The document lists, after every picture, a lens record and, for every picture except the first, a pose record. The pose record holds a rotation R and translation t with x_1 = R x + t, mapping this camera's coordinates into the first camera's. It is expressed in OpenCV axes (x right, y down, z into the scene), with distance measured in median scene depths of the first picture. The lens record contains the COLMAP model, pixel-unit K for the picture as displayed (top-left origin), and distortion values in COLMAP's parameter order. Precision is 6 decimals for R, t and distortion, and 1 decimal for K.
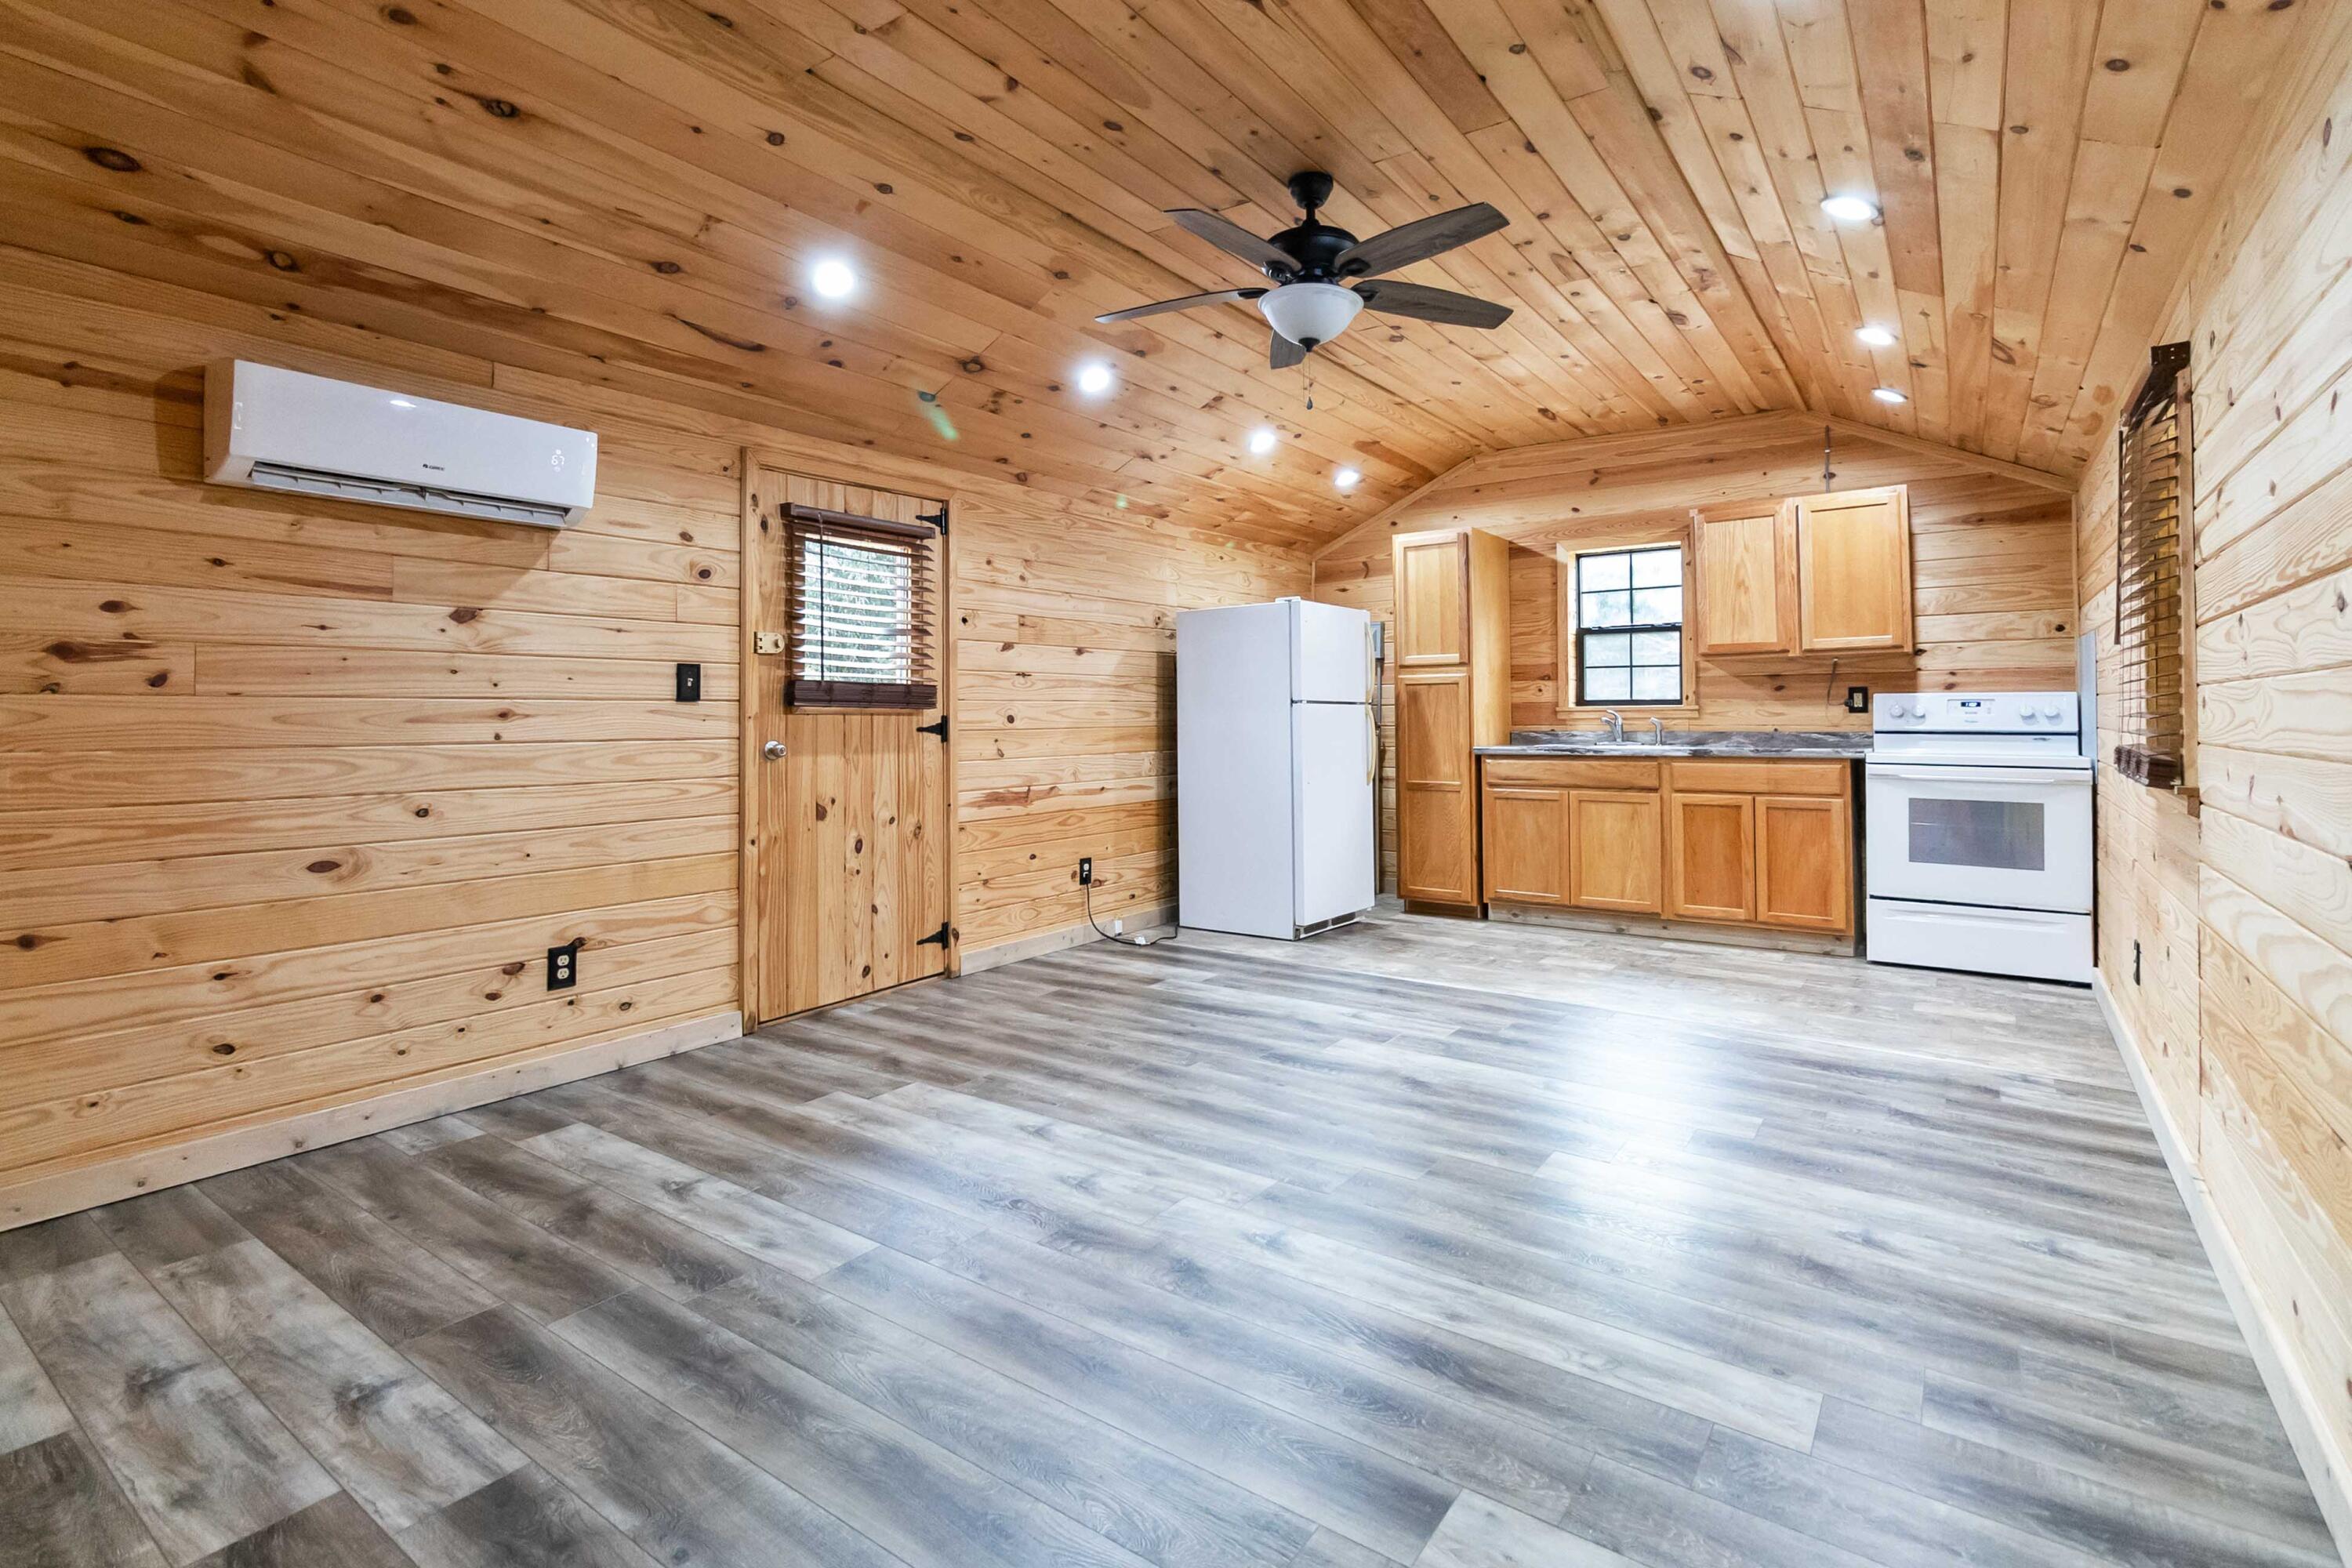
lens RADIAL K [[1110.5, 0, 1183.5], [0, 1110.5, 754.9], [0, 0, 1]] dist [0.000538, -0.000097]
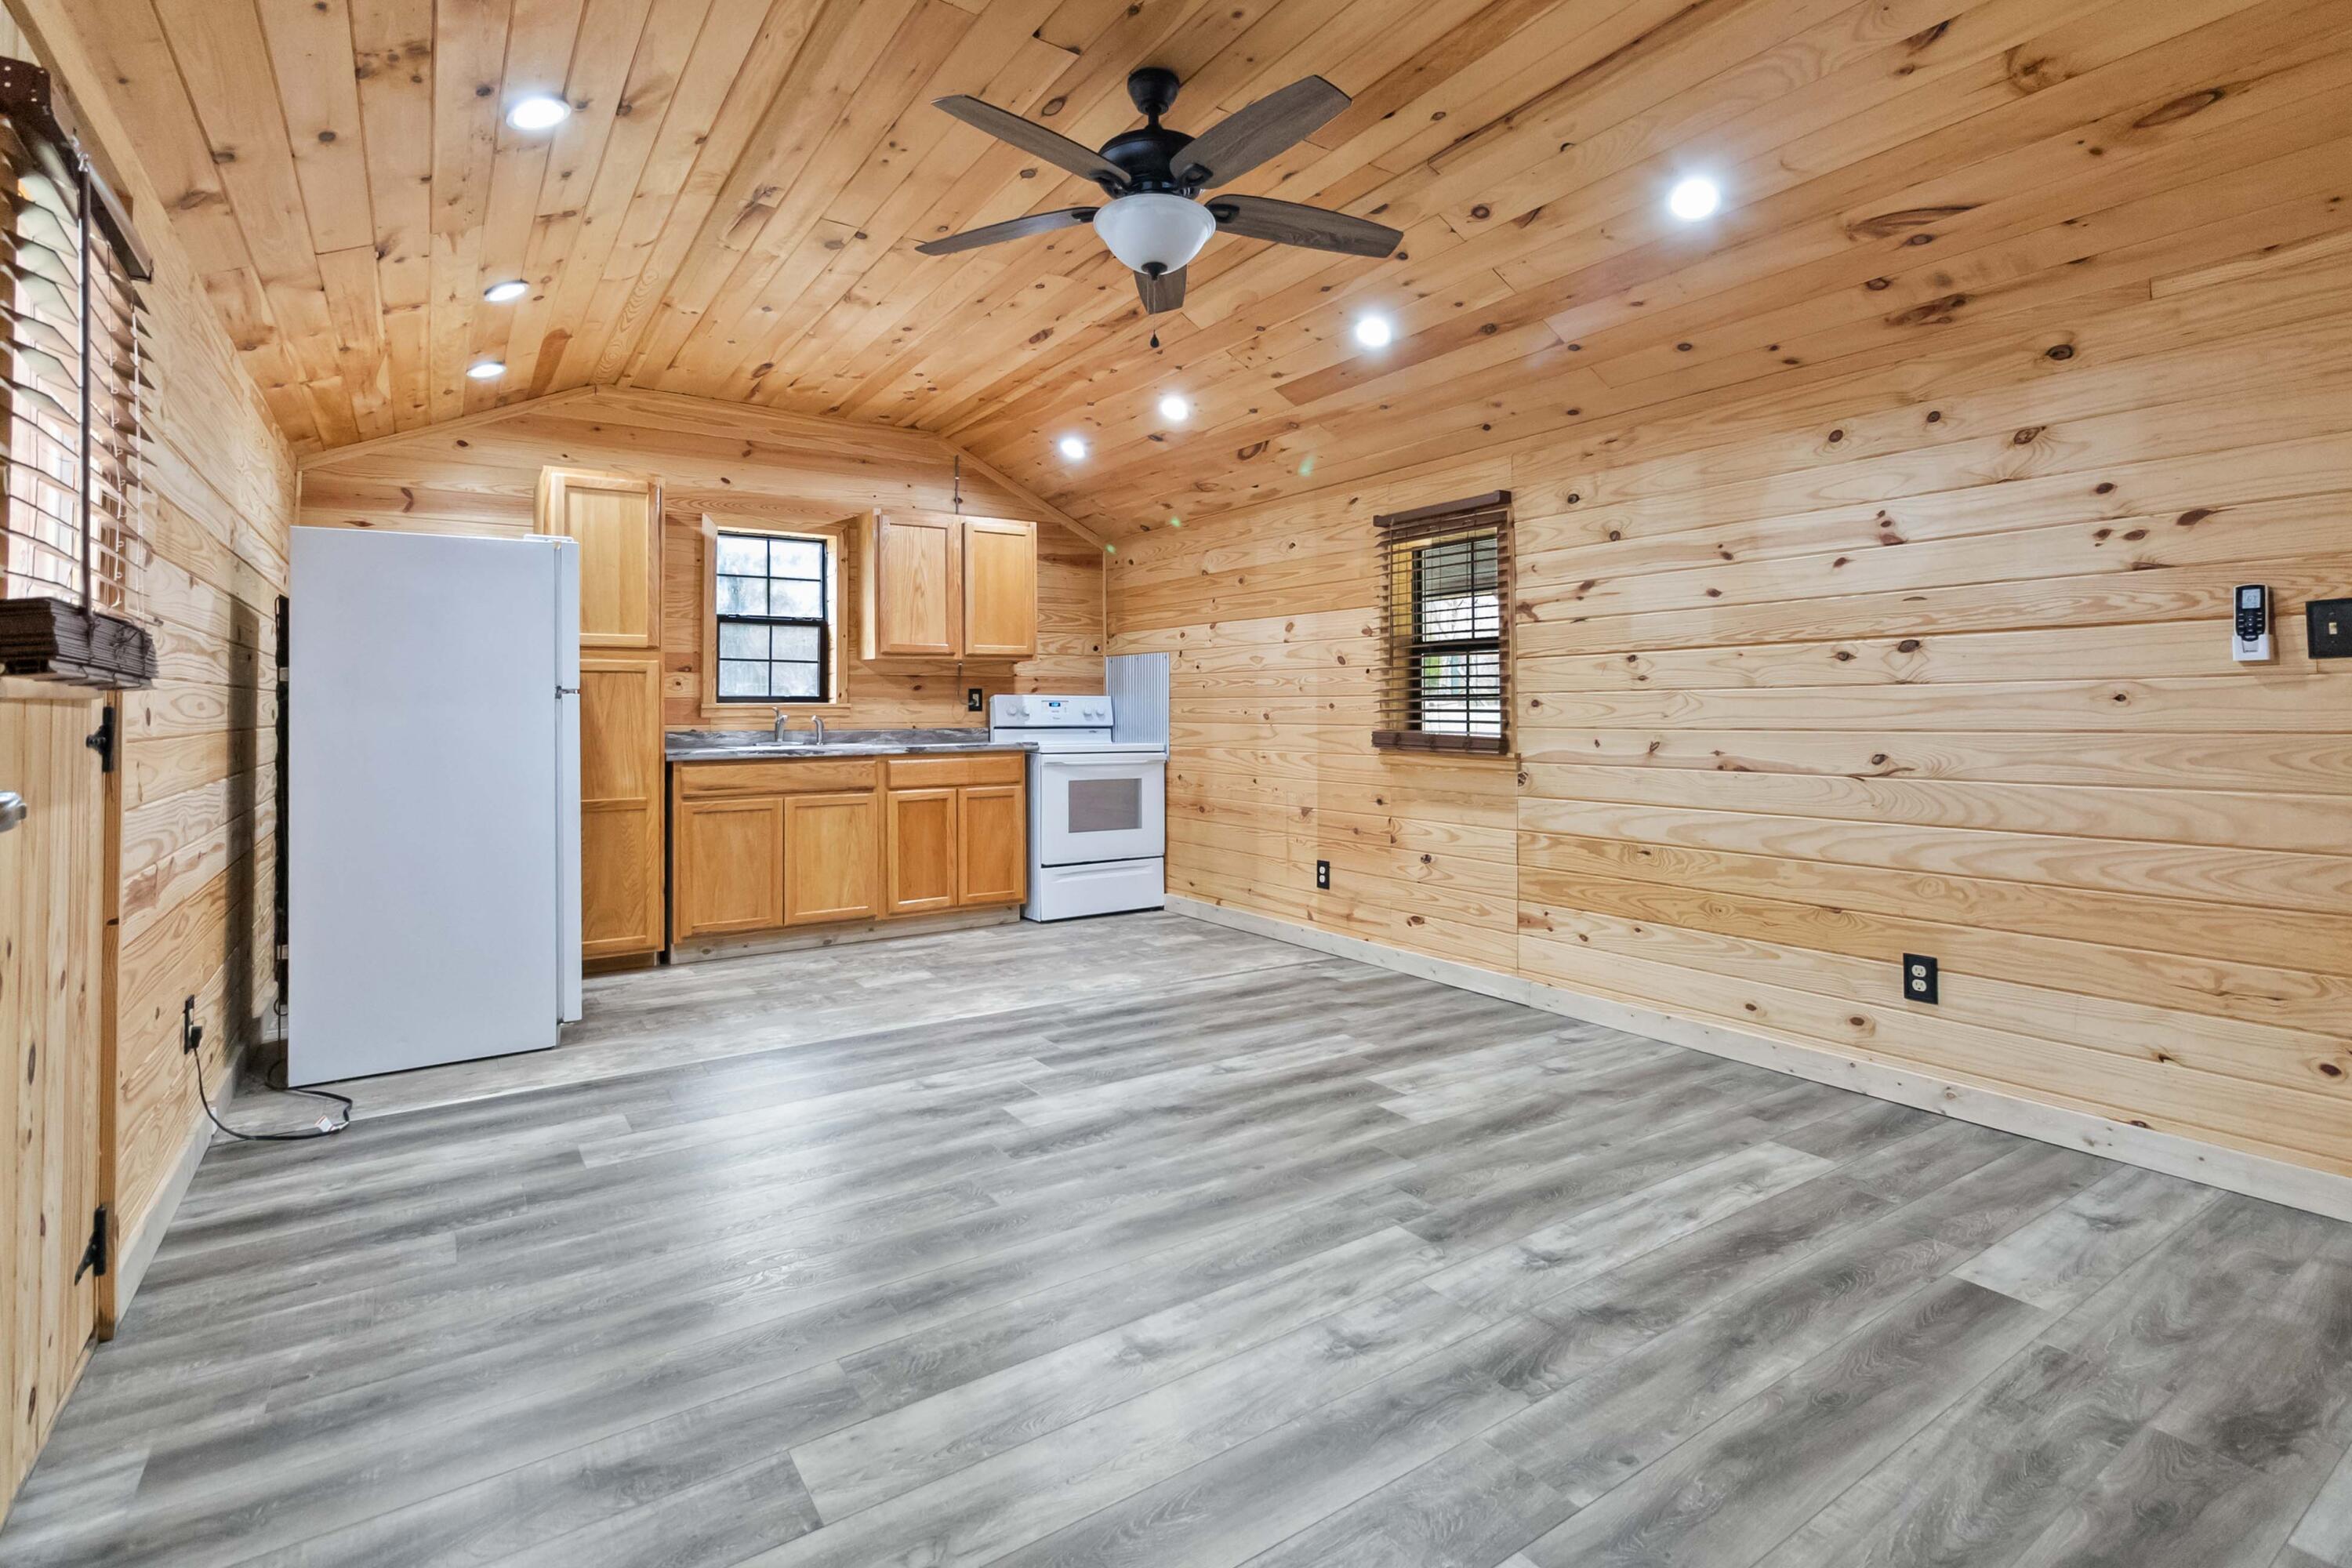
lens RADIAL K [[1114.0, 0, 1176.3], [0, 1114.0, 720.8], [0, 0, 1]] dist [0.002390, 0.000337]
pose [[0.349613, -0.003939, 0.936886, -0.395471], [0.033379, 0.999409, -0.008254, -0.011477], [-0.936299, 0.034158, 0.349538, 0.402959]]
